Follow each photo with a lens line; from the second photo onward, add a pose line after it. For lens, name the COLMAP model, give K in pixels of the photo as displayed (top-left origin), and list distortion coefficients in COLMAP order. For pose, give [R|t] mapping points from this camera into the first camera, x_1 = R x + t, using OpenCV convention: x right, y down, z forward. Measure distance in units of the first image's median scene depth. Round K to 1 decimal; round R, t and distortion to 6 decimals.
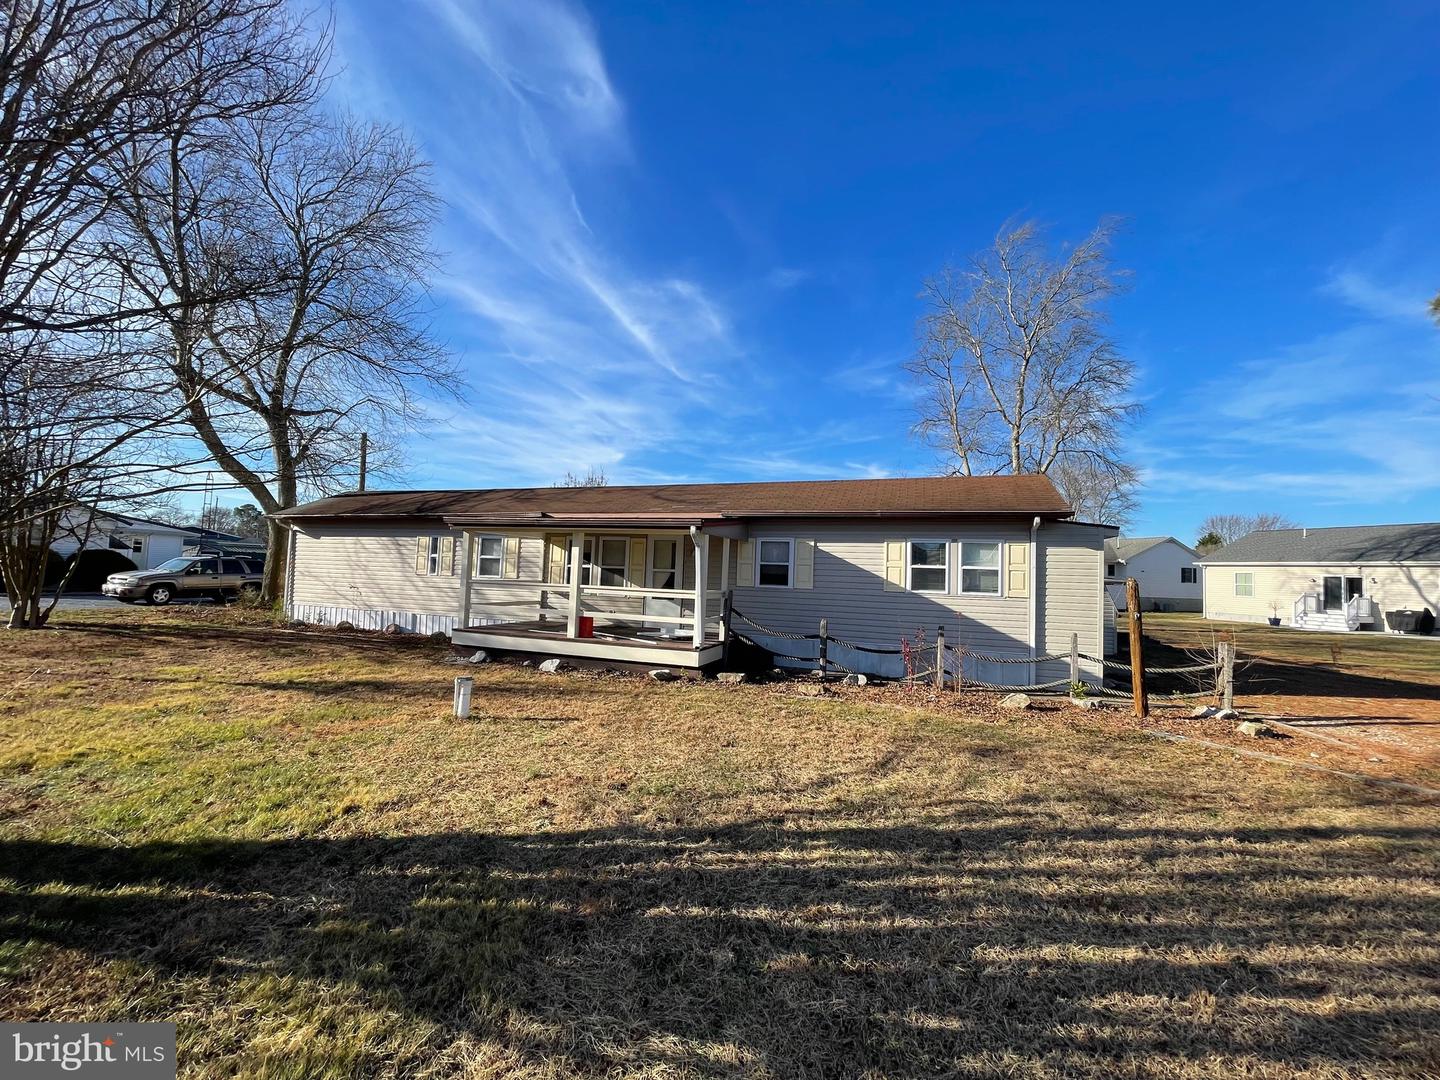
lens RADIAL K [[585.2, 0, 724.0], [0, 585.2, 536.1], [0, 0, 1]] dist [-0.001158, -0.000928]
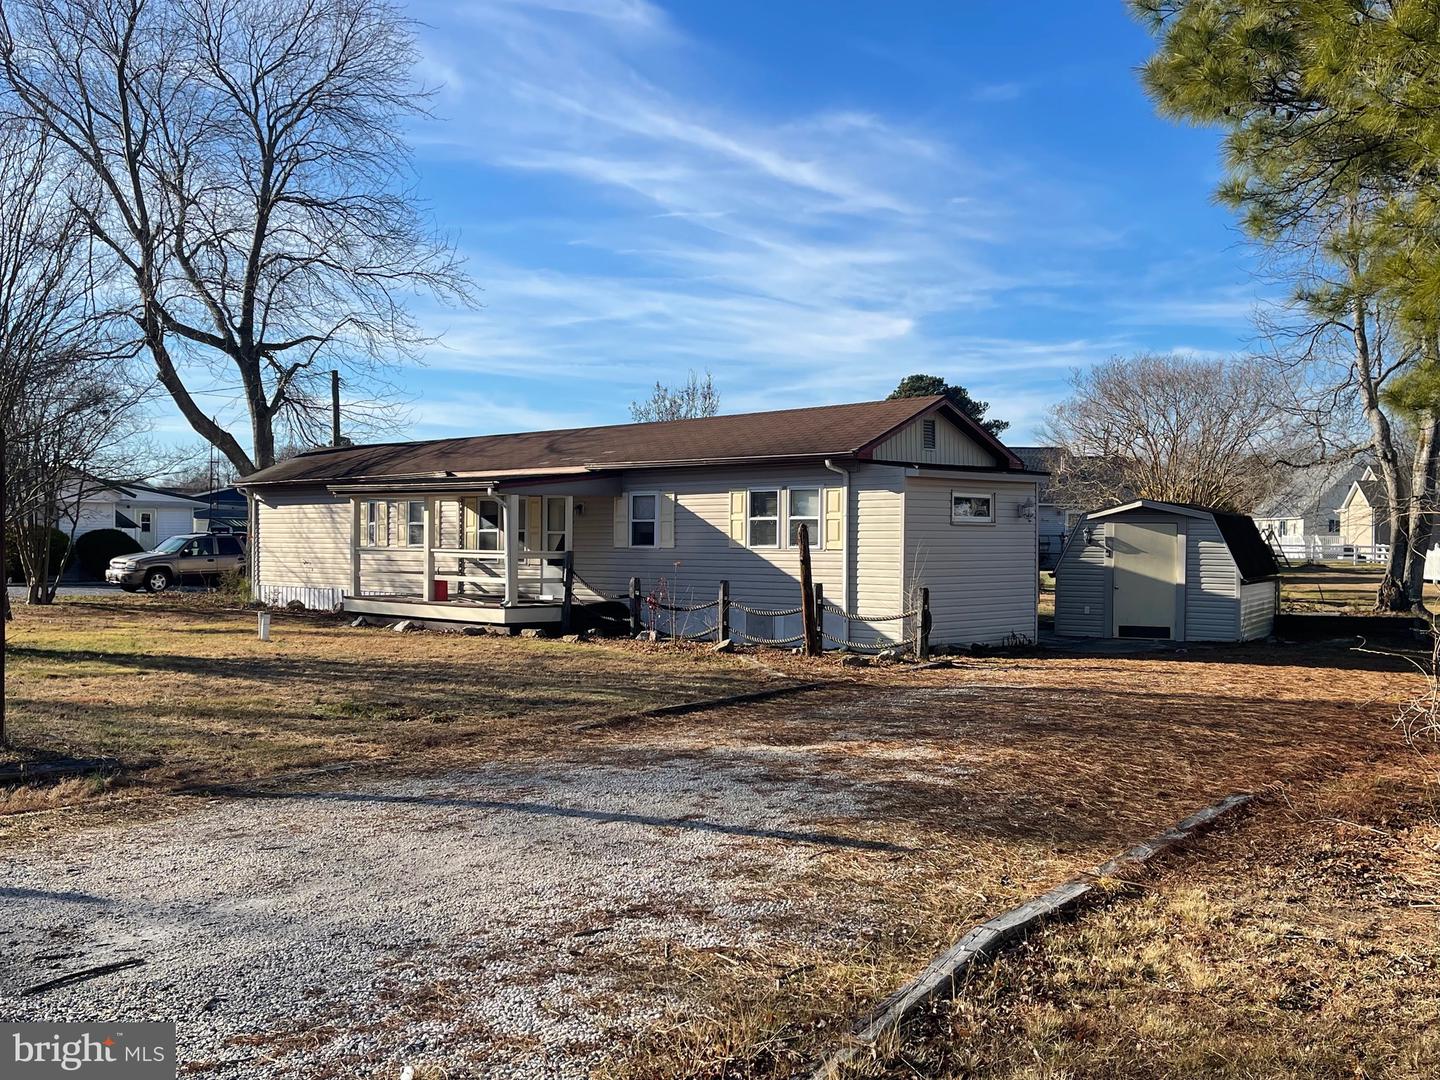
lens RADIAL K [[1413.4, 0, 715.4], [0, 1413.4, 548.6], [0, 0, 1]] dist [0.027490, 0.000000]
pose [[0.905962, -0.025335, -0.422600, 1.207146], [0.051126, 0.997449, 0.049807, -0.012328], [0.420260, -0.066729, 0.904947, -0.977362]]
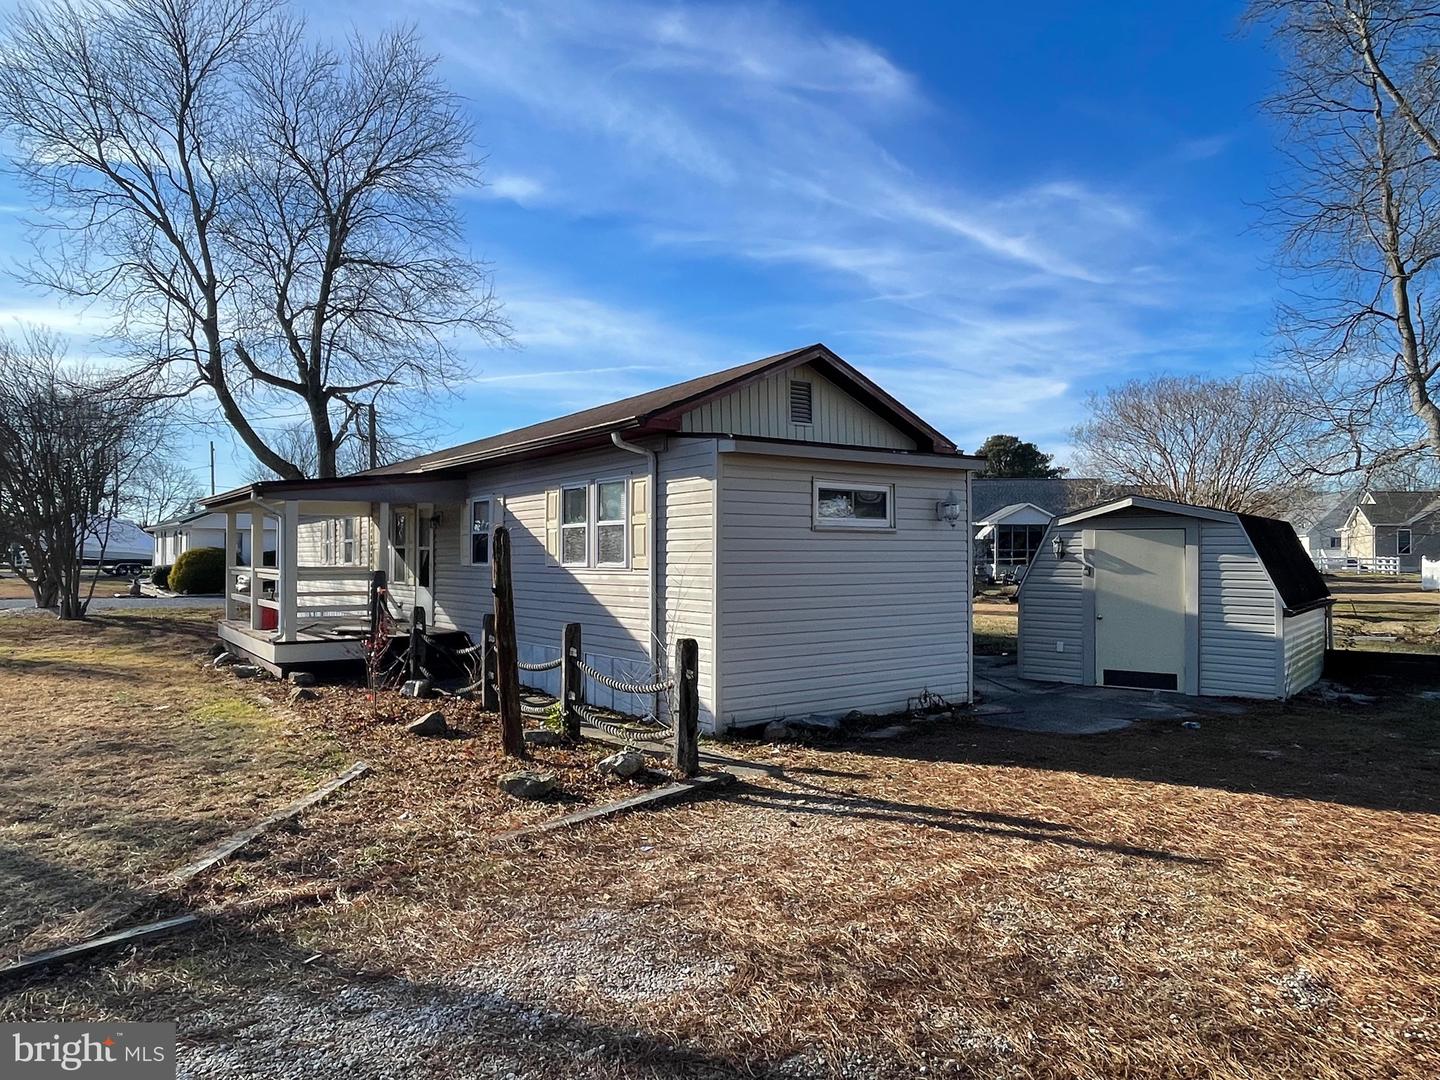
lens RADIAL K [[949.1, 0, 698.1], [0, 949.1, 533.0], [0, 0, 1]] dist [-0.004283, -0.009046]
pose [[0.818201, -0.045447, -0.573133, 1.078928], [0.062063, 0.998027, 0.009461, 0.060610], [0.571573, -0.043311, 0.819408, 0.231980]]
